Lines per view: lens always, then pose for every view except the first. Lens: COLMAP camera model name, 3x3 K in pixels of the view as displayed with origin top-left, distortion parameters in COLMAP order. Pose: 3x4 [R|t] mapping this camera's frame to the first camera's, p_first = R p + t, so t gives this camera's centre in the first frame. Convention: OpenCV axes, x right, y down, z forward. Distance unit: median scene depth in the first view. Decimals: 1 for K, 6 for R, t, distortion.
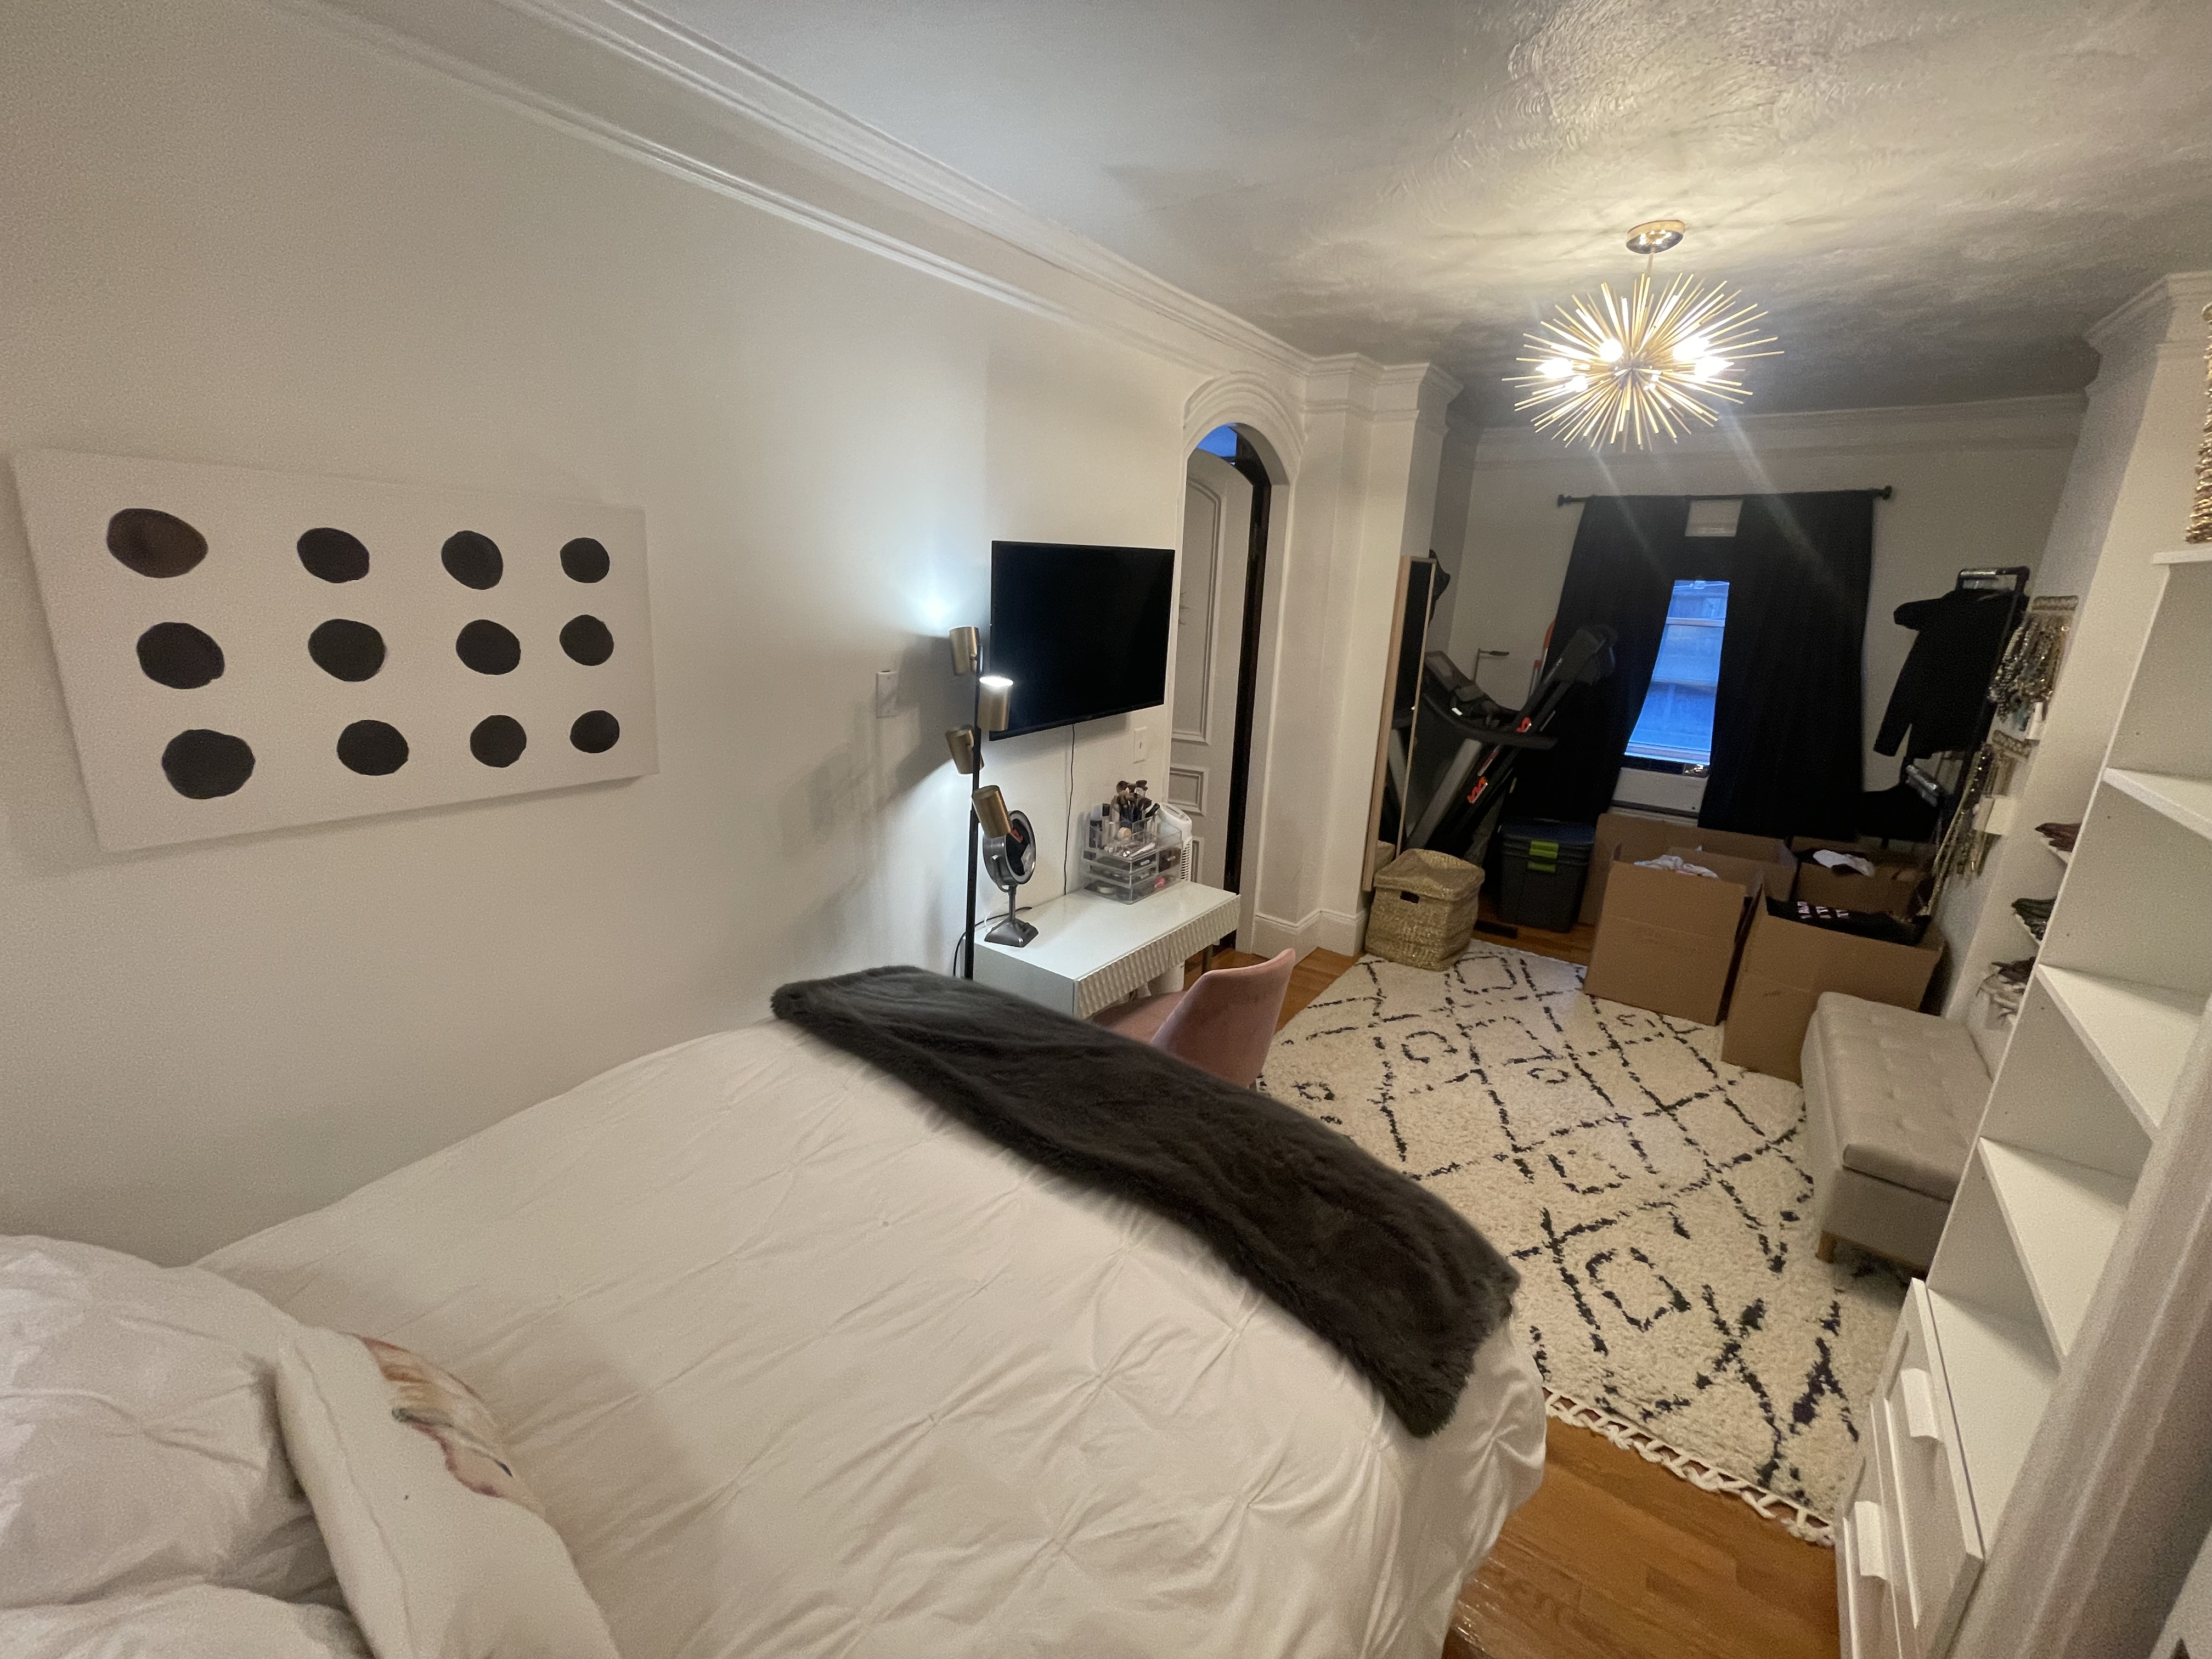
lens RADIAL K [[898.9, 0, 1102.1], [0, 898.9, 822.3], [0, 0, 1]] dist [-0.001931, 0.000502]
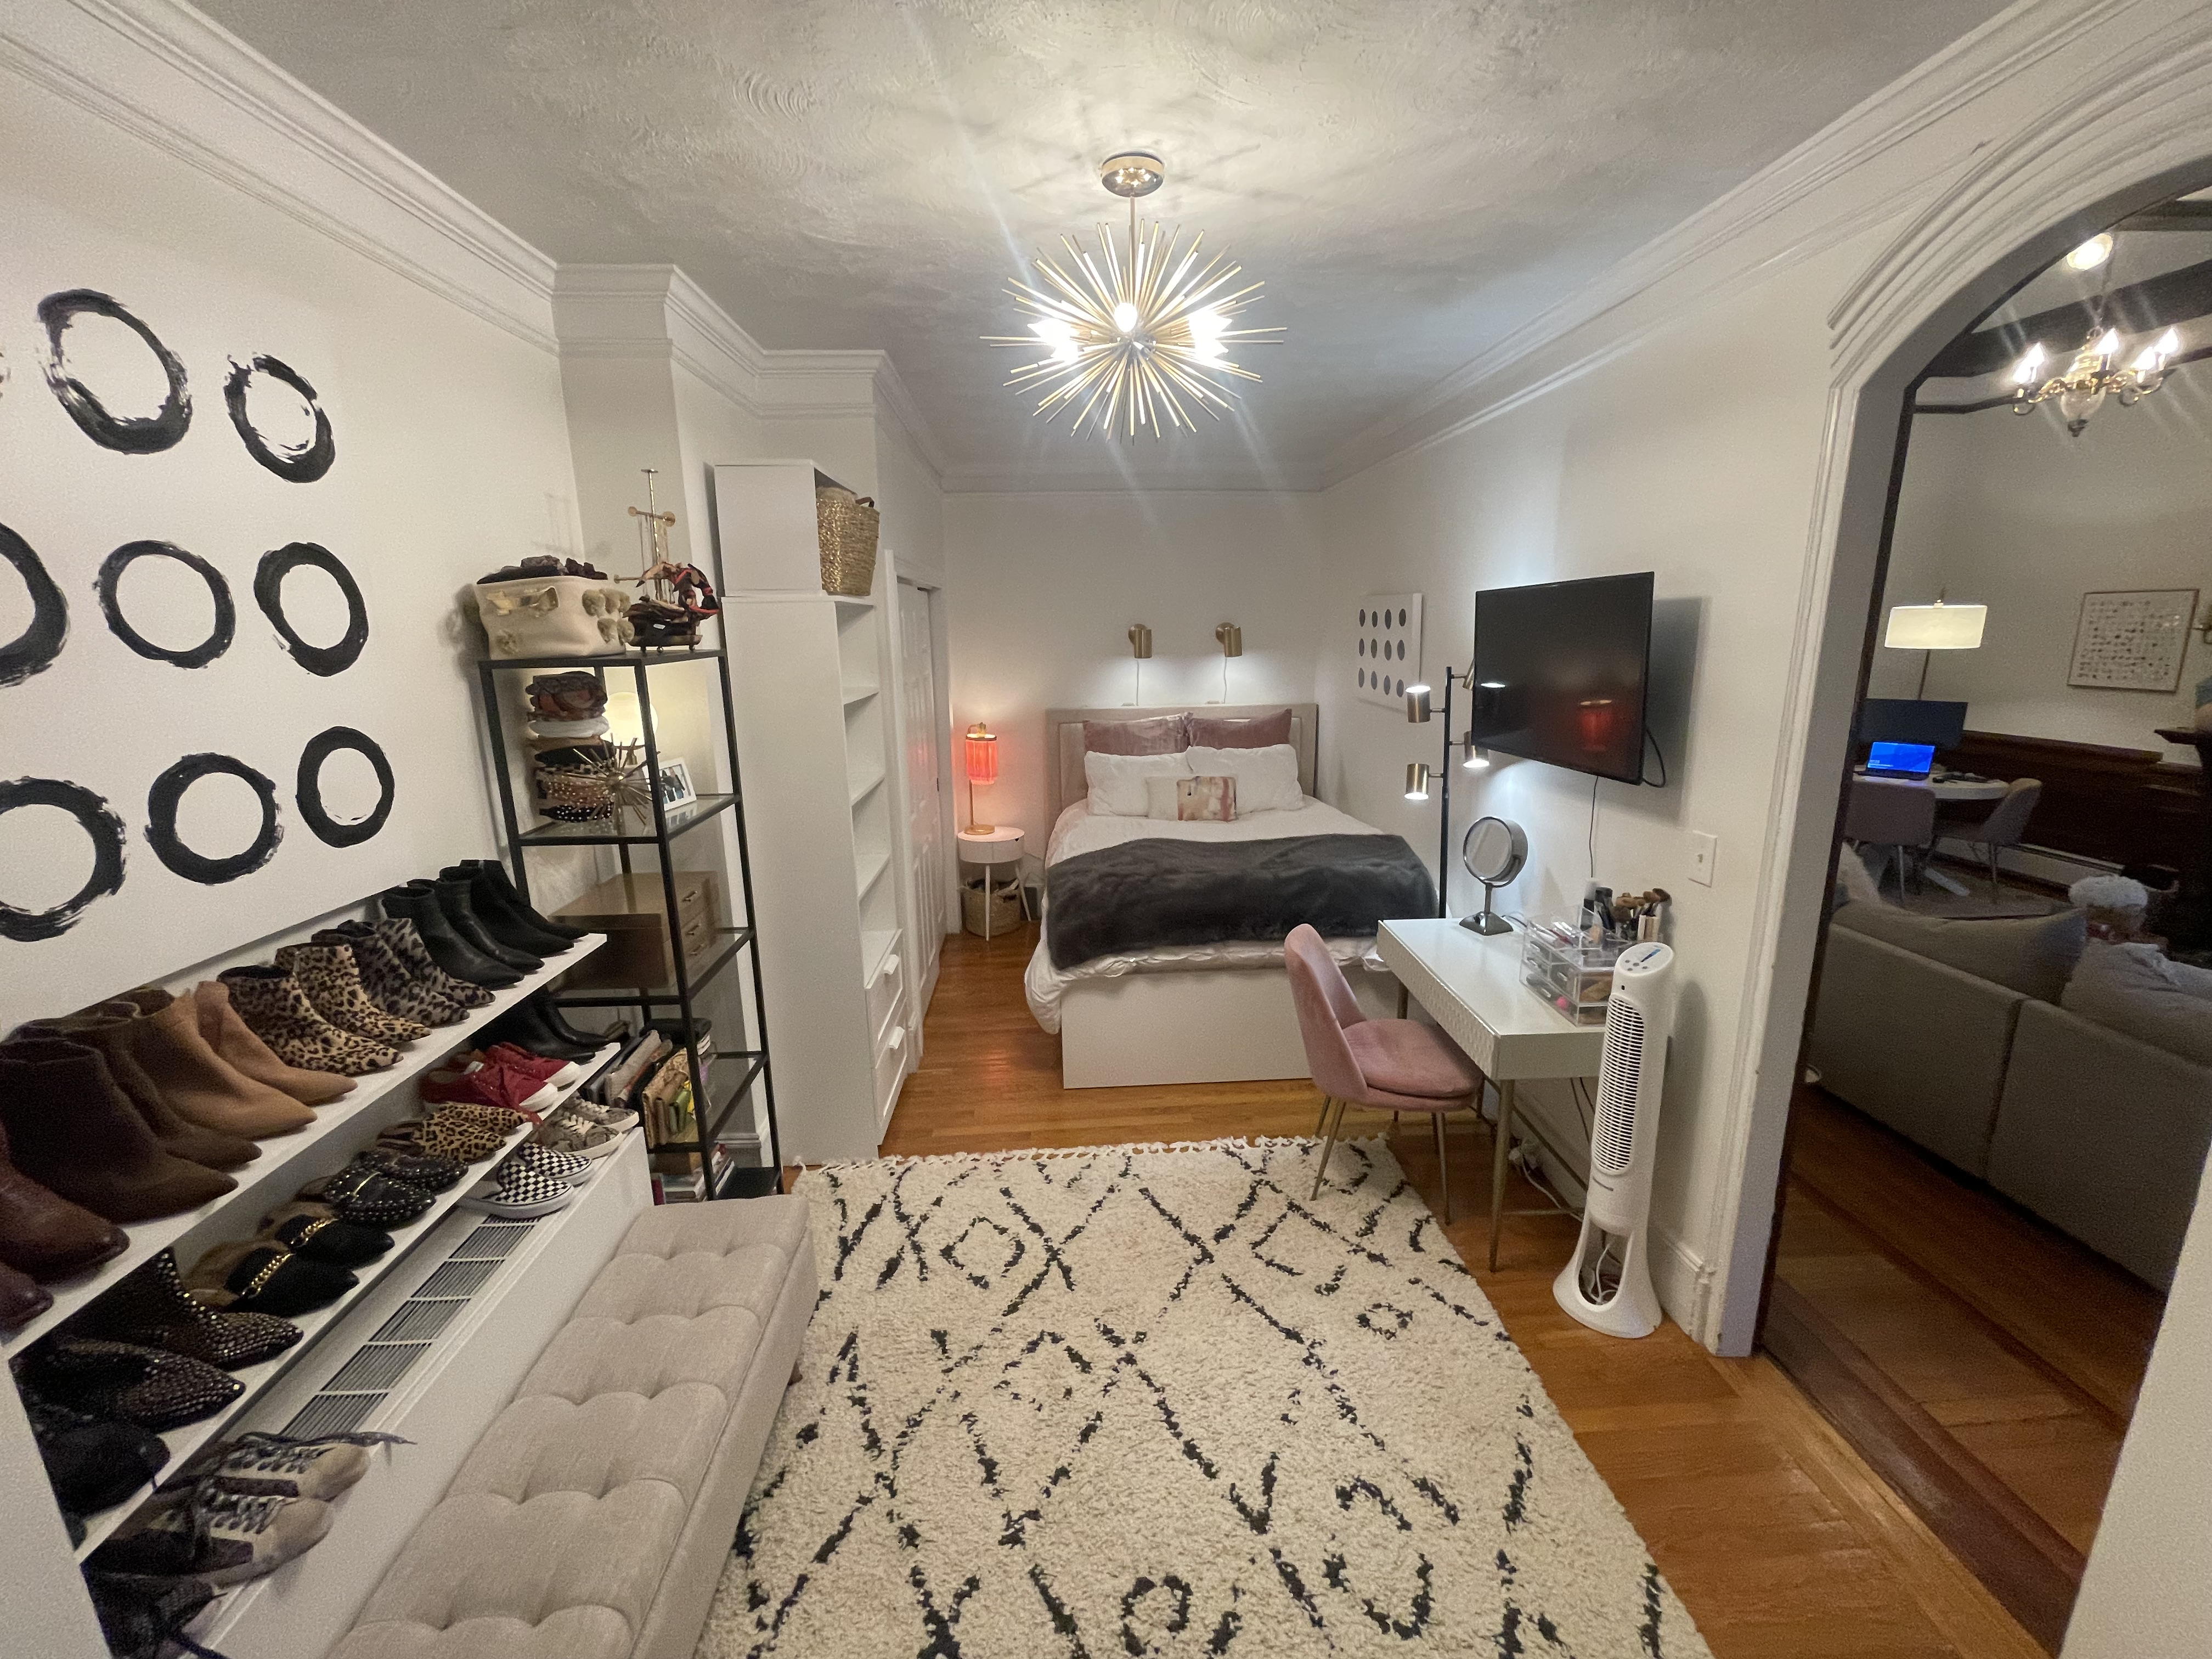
lens RADIAL K [[895.9, 0, 1102.2], [0, 895.9, 820.7], [0, 0, 1]] dist [-0.000824, -0.000569]
pose [[-0.782956, 0.109217, -0.612414, 1.012178], [-0.175924, 0.905405, 0.386383, -0.367345], [0.596683, 0.410259, -0.689679, 1.506864]]
